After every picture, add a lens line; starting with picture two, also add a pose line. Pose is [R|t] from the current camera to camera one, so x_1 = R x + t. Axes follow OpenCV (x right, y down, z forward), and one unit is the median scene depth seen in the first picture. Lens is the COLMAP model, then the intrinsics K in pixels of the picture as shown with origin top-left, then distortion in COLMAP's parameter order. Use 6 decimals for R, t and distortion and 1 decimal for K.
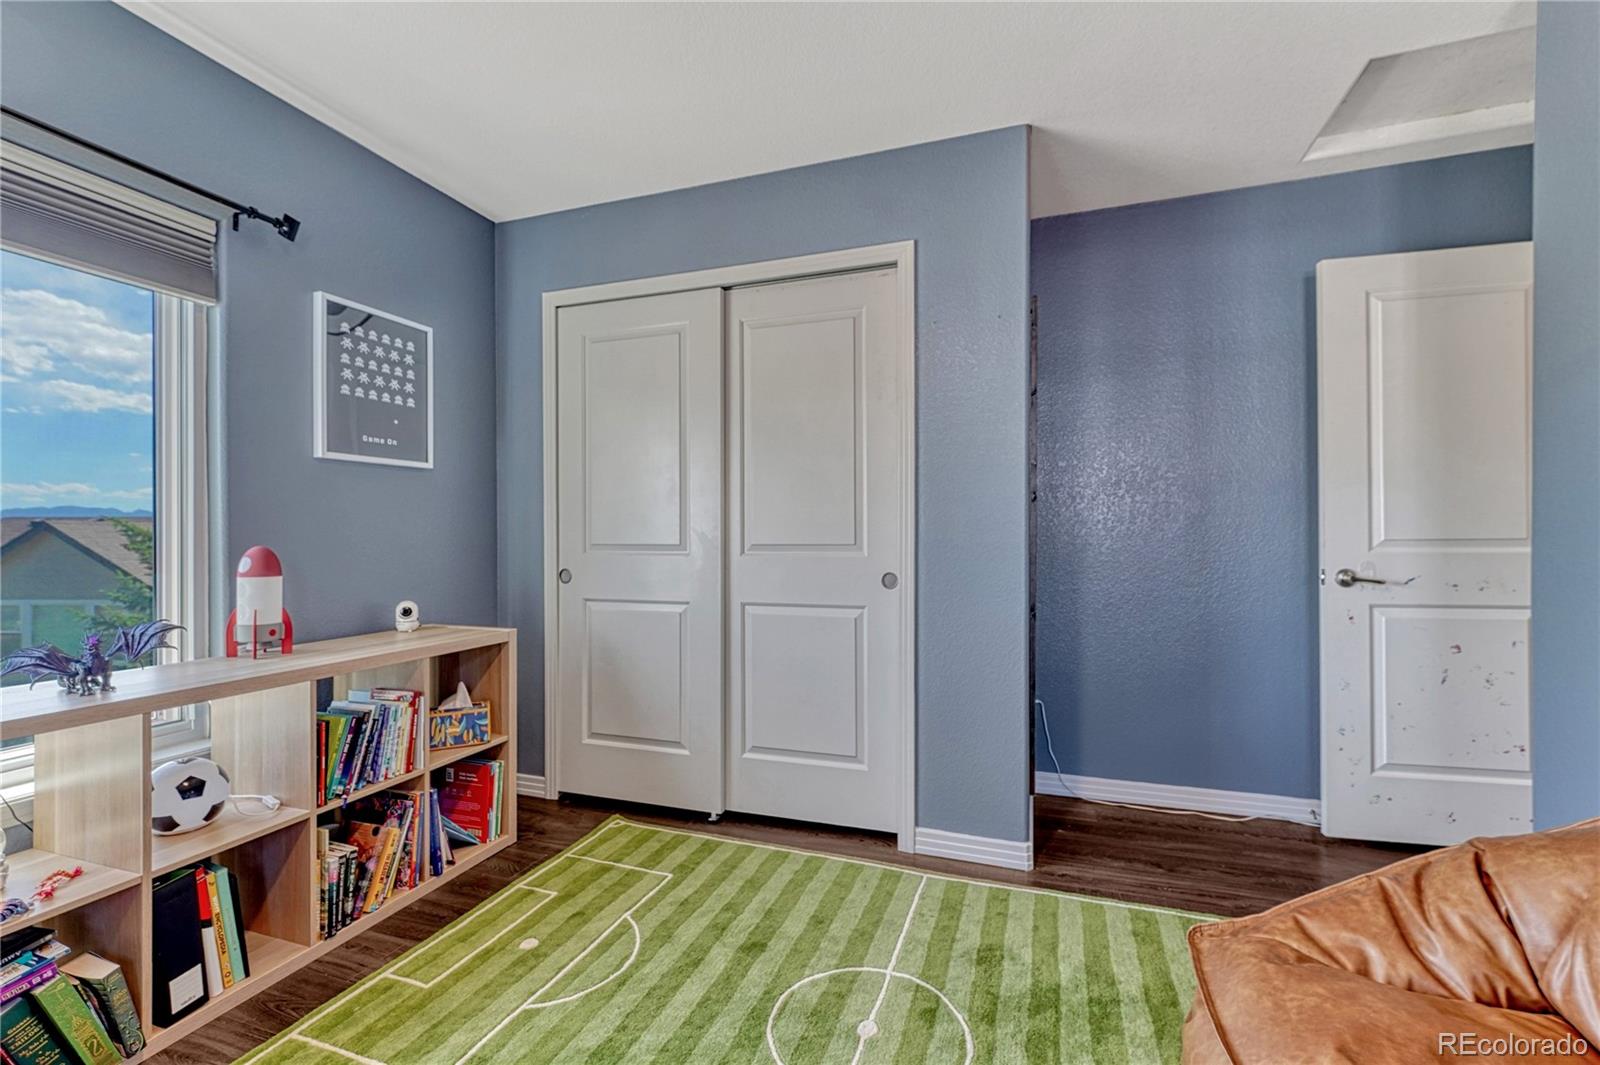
lens RADIAL K [[697.3, 0, 785.3], [0, 697.3, 540.0], [0, 0, 1]] dist [-0.001435, -0.000168]
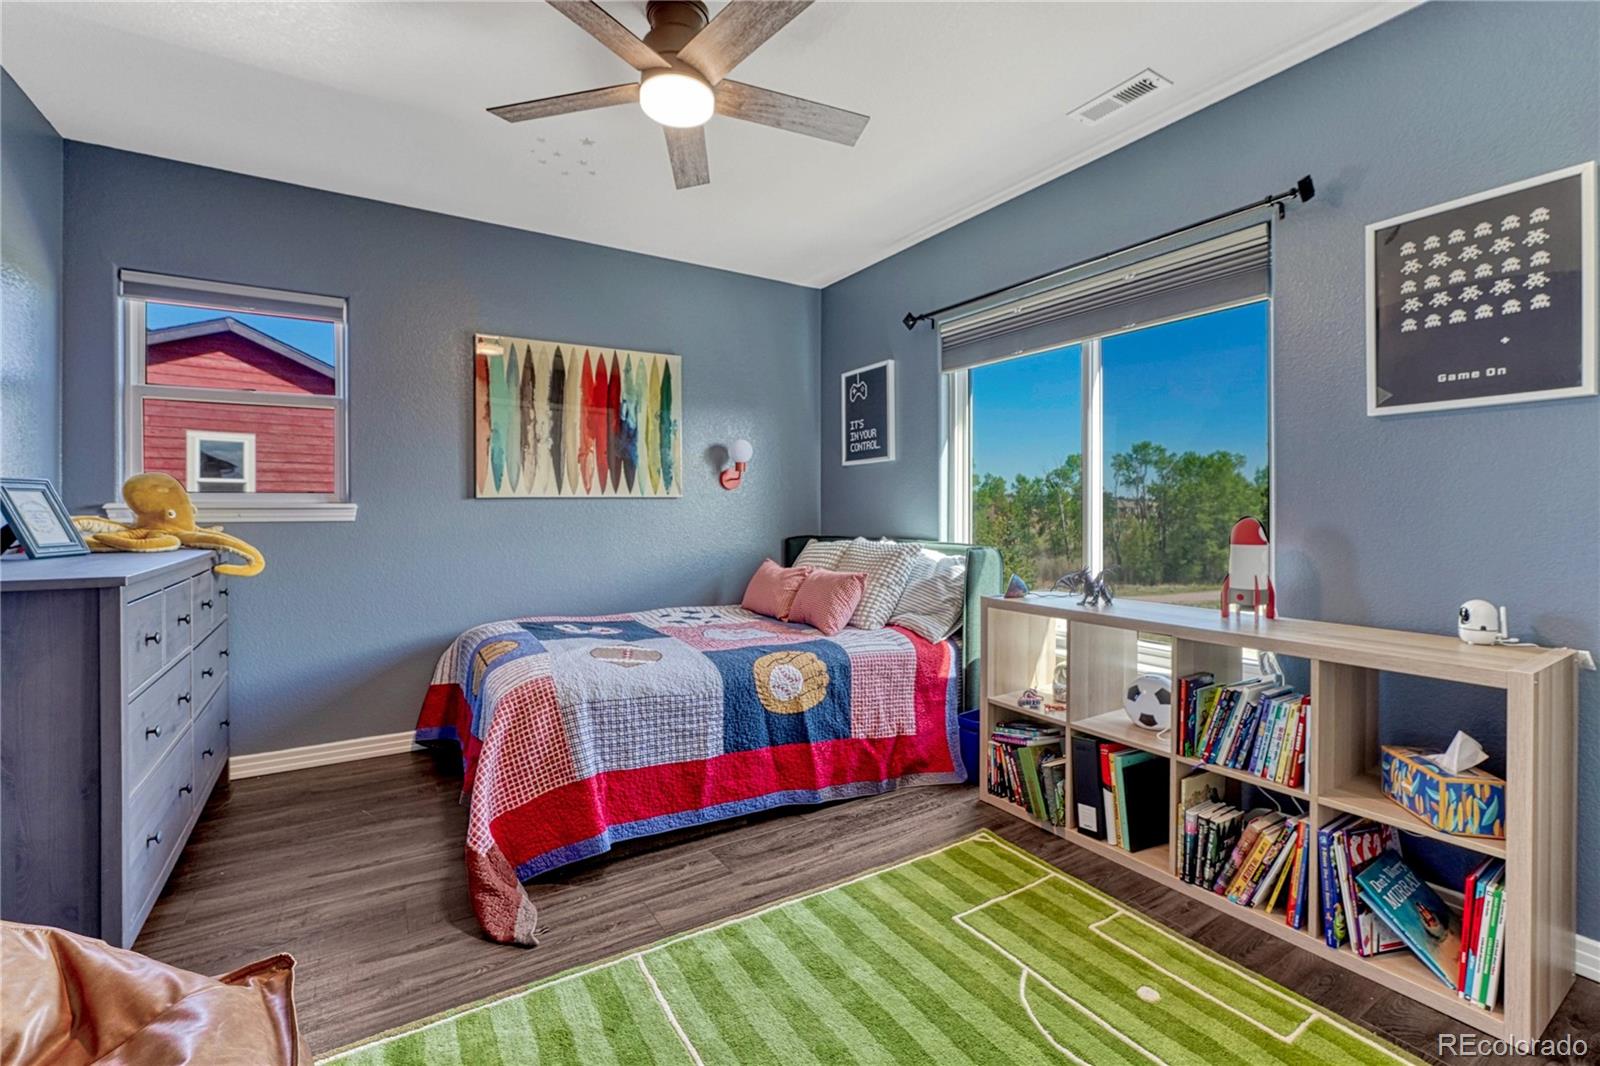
lens RADIAL K [[681.0, 0, 801.8], [0, 681.0, 507.4], [0, 0, 1]] dist [0.002011, 0.000471]
pose [[-0.599941, 0.001511, -0.800043, 0.470001], [-0.001915, 0.999993, 0.003324, -0.006592], [0.800042, 0.003526, -0.599933, 1.010127]]
